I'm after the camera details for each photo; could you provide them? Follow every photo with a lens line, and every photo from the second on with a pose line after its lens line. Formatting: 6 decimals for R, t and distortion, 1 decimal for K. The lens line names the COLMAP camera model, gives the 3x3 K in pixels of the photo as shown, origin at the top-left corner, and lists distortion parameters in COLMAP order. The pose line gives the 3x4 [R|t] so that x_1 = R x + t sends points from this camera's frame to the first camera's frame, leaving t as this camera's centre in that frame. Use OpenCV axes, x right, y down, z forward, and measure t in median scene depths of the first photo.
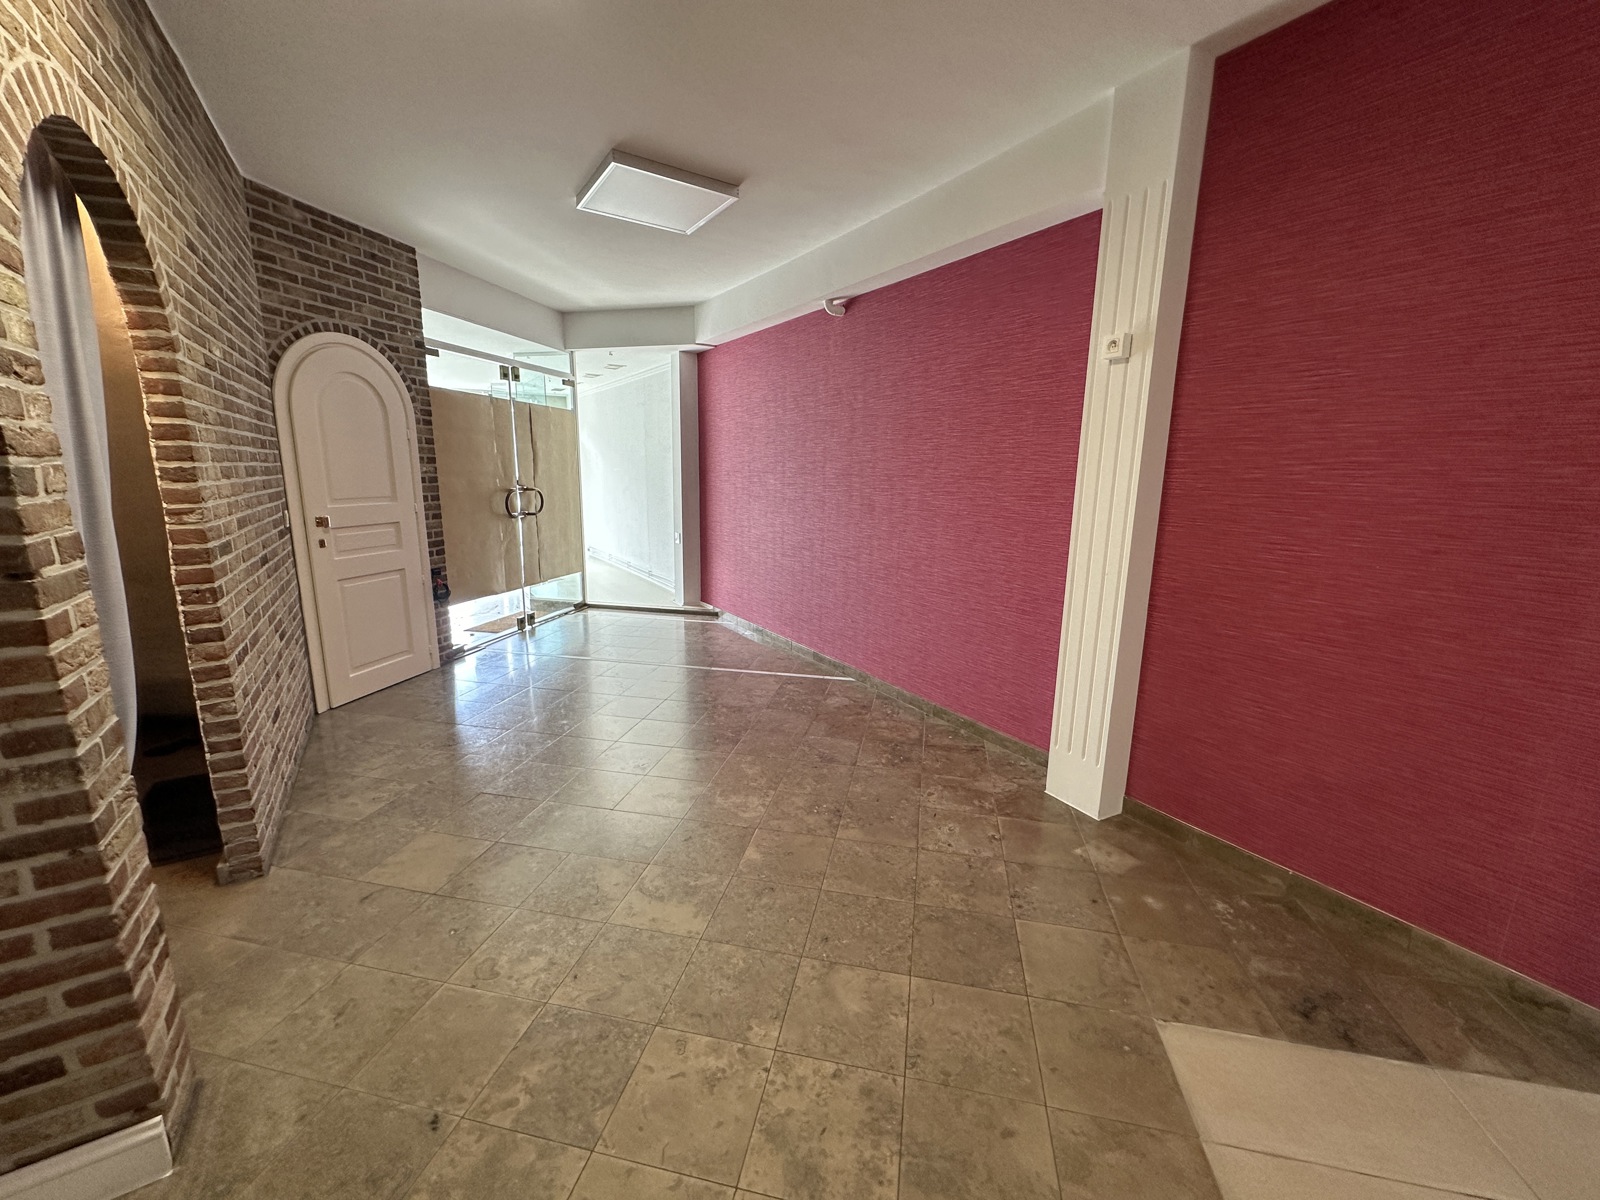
lens RADIAL K [[642.7, 0, 801.8], [0, 642.7, 596.6], [0, 0, 1]] dist [0.001907, 0.000209]
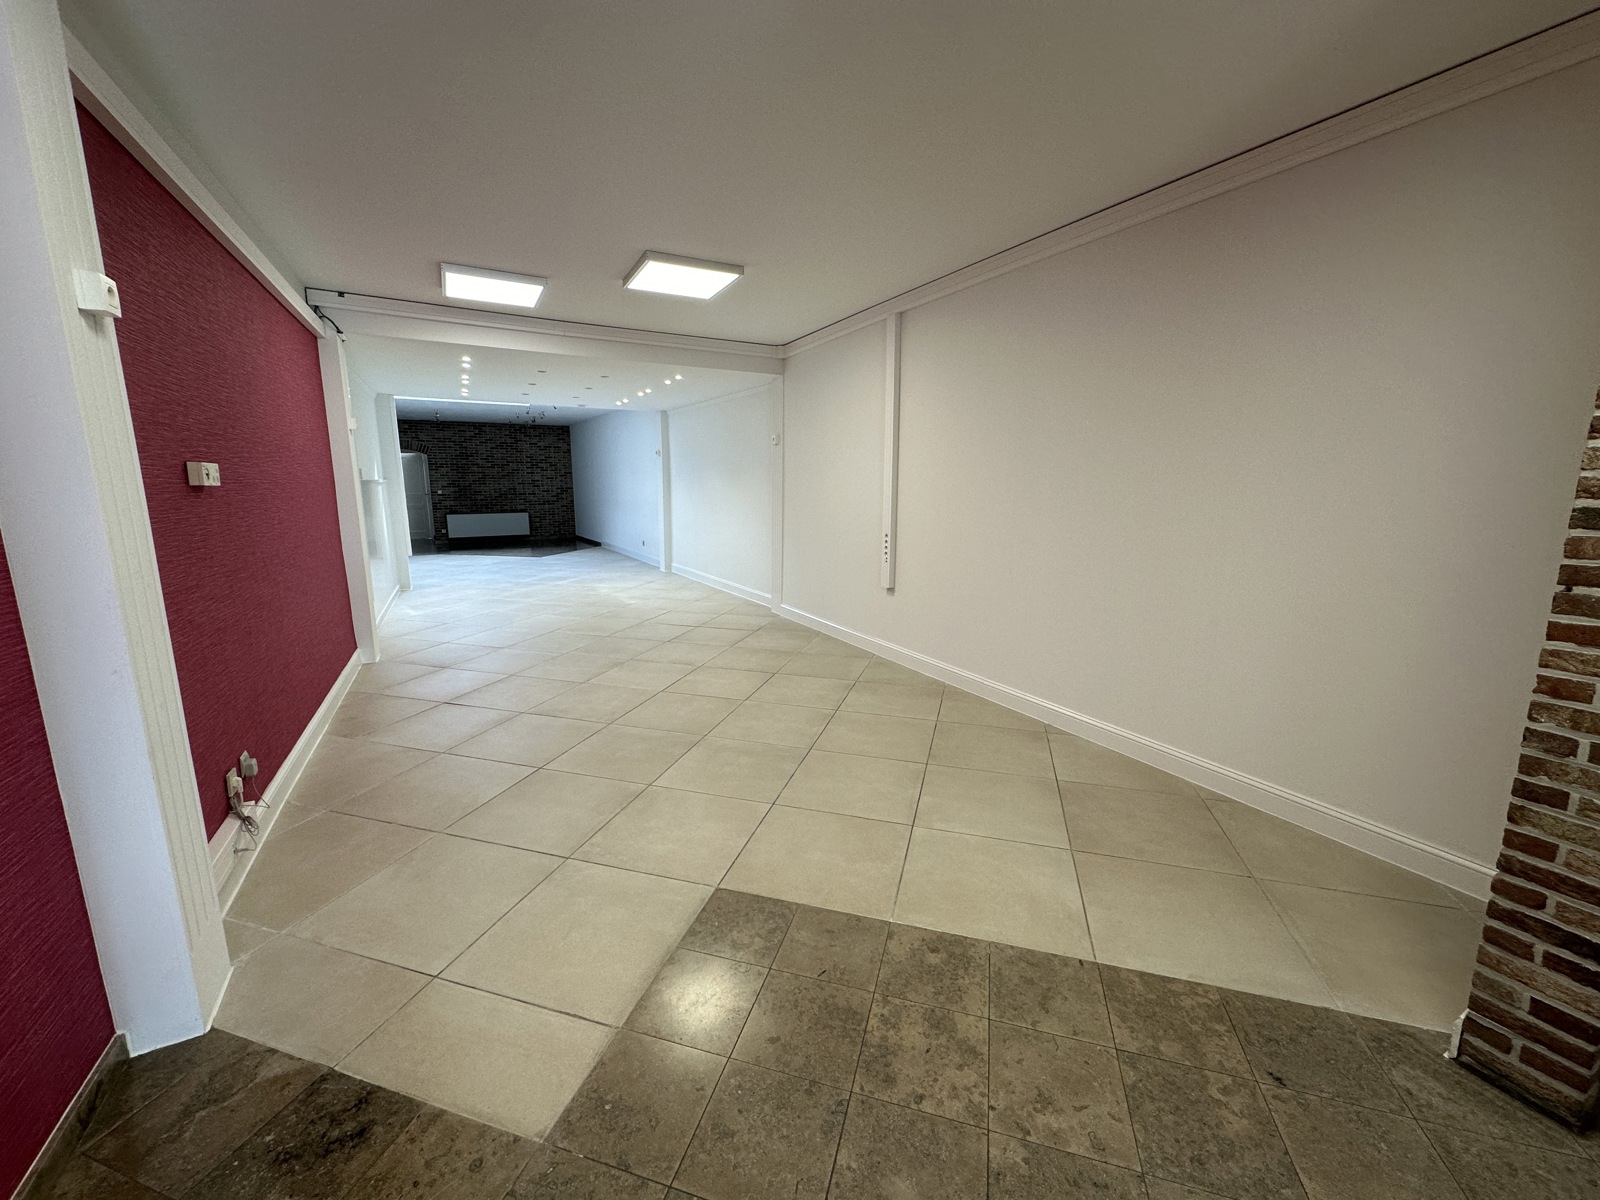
lens RADIAL K [[642.7, 0, 800.2], [0, 642.7, 598.9], [0, 0, 1]] dist [0.001907, 0.000209]
pose [[-0.996487, -0.033134, 0.076908, 0.188680], [-0.002473, 0.929635, 0.368475, -0.350638], [-0.083705, 0.366990, -0.926451, 1.667015]]
